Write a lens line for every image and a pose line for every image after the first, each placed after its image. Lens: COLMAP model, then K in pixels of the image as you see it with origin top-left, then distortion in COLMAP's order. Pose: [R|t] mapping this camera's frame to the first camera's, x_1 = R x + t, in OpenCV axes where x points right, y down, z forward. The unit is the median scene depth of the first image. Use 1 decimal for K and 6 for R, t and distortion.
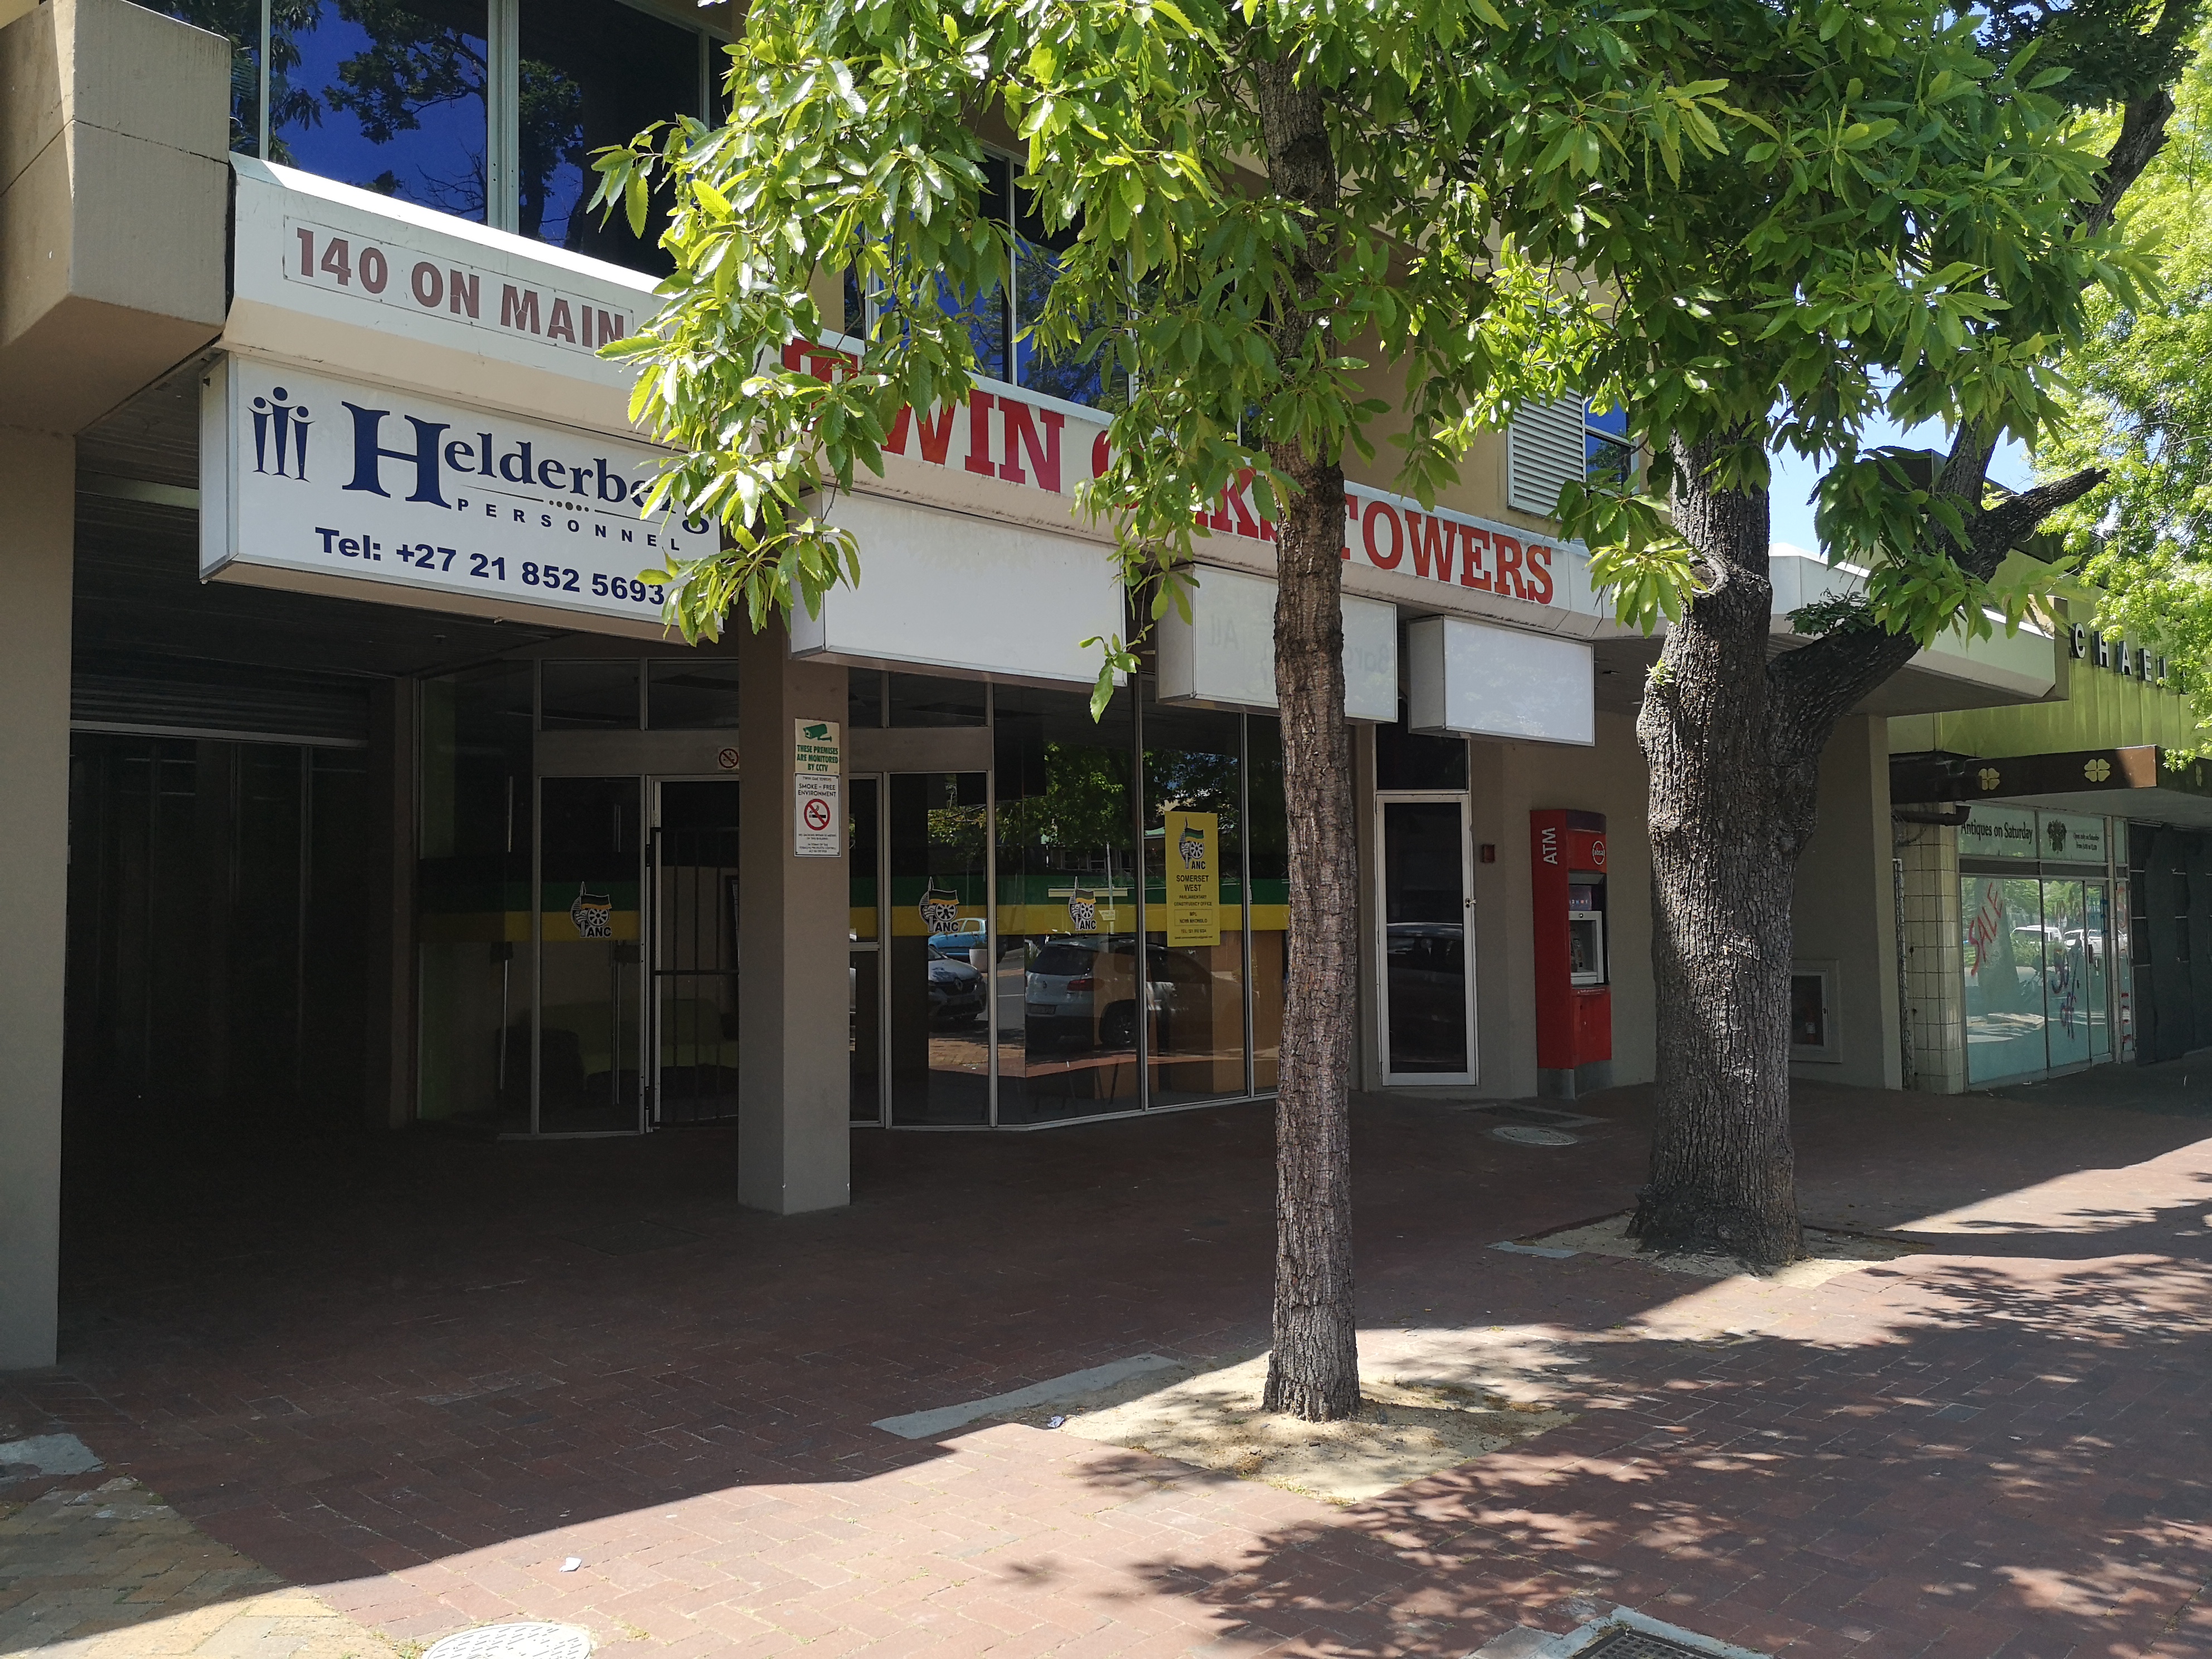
lens RADIAL K [[1749.1, 0, 1106.0], [0, 1749.1, 829.5], [0, 0, 1]] dist [0.027918, -0.035011]
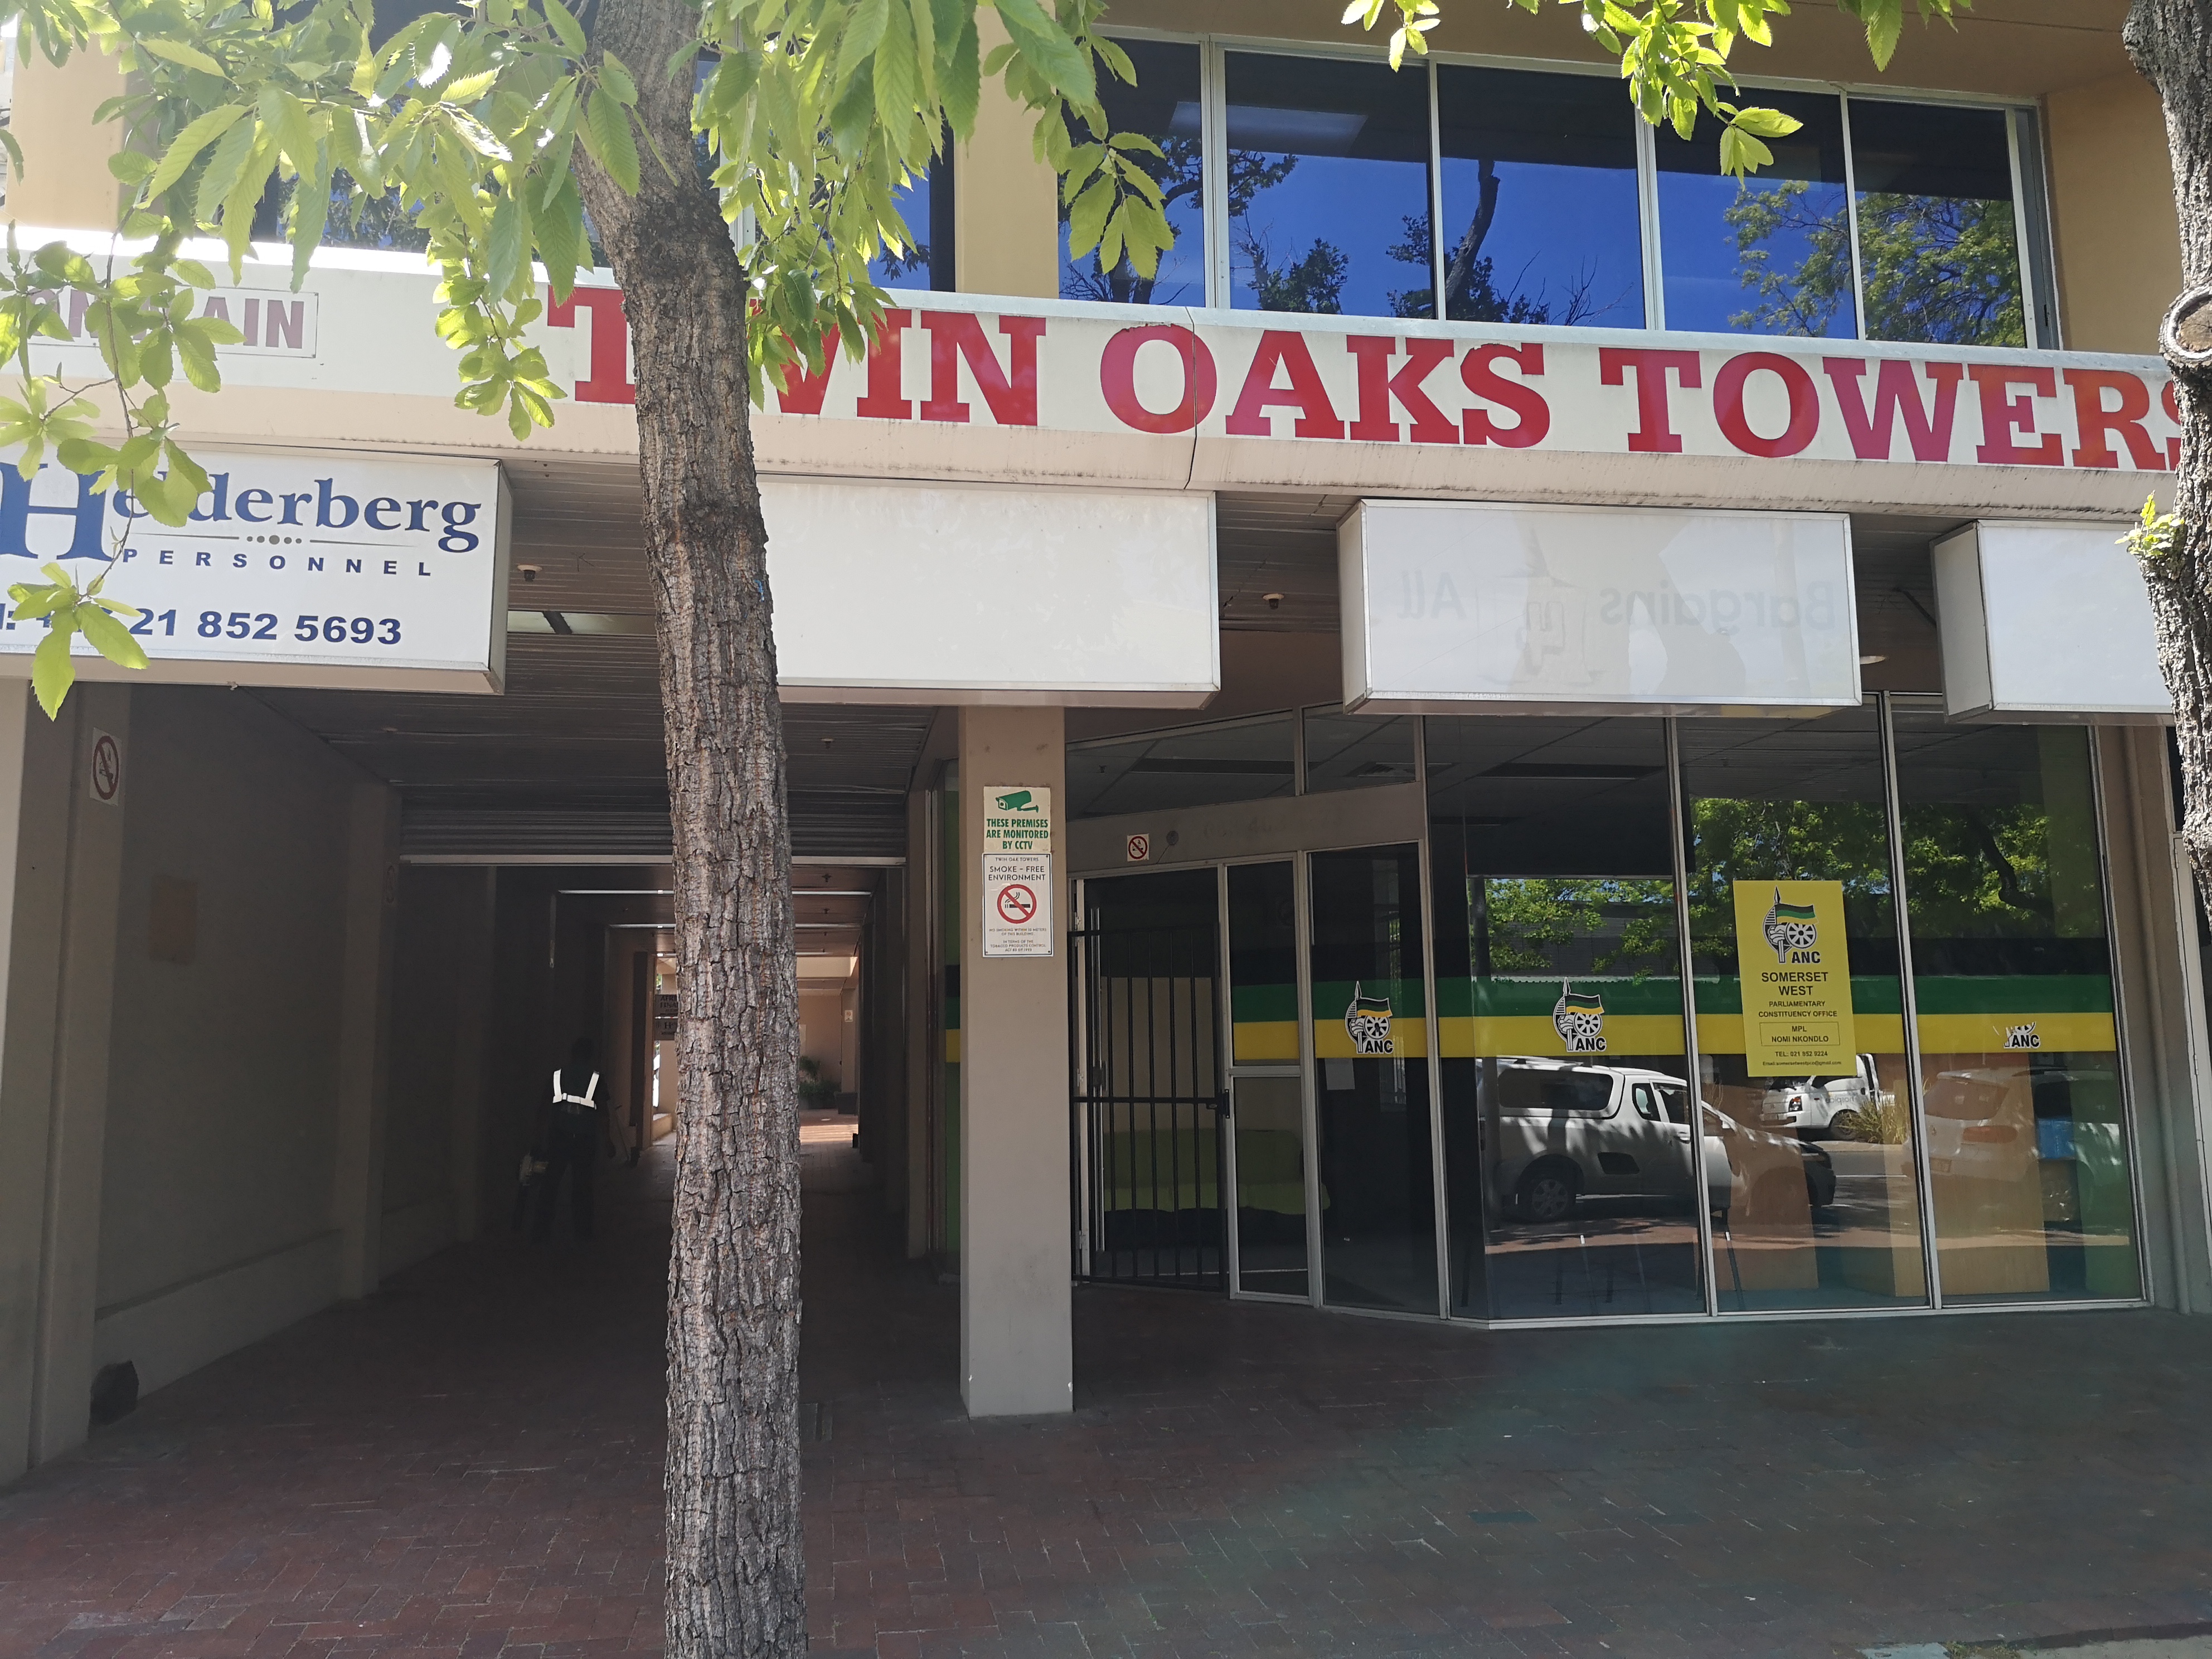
lens RADIAL K [[1866.5, 0, 1104.9], [0, 1866.5, 749.1], [0, 0, 1]] dist [0.032547, -0.013712]
pose [[0.803587, -0.089132, -0.588476, 0.474374], [0.030907, 0.993638, -0.108294, 0.021455], [0.594384, 0.068836, 0.801230, 0.469752]]
